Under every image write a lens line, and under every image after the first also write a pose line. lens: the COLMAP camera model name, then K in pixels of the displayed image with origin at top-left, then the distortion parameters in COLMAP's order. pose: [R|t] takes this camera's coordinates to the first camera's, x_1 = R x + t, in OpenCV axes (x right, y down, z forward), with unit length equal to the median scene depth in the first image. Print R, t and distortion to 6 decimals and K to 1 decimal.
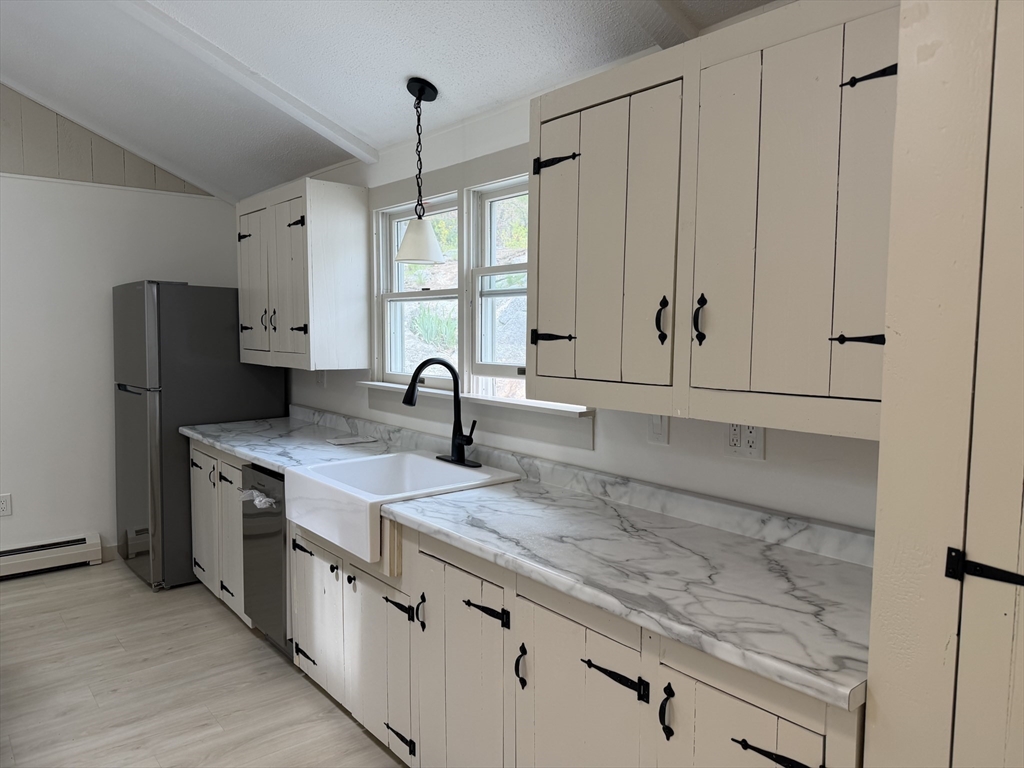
lens RADIAL K [[721.2, 0, 523.1], [0, 721.2, 387.5], [0, 0, 1]] dist [0.079920, -0.118505]
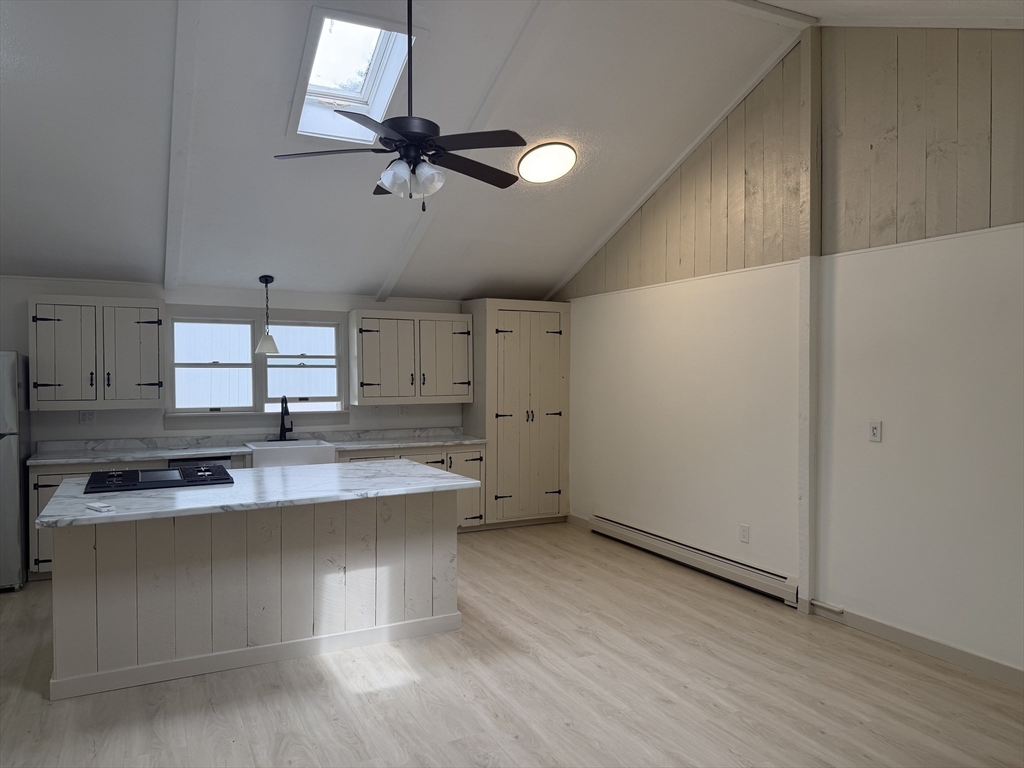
lens RADIAL K [[721.2, 0, 523.1], [0, 721.2, 387.5], [0, 0, 1]] dist [0.079920, -0.118505]
pose [[0.194834, -0.023296, 0.980560, -2.873529], [0.082627, 0.996554, 0.007258, -0.022946], [-0.977350, 0.079607, 0.196088, -0.273967]]
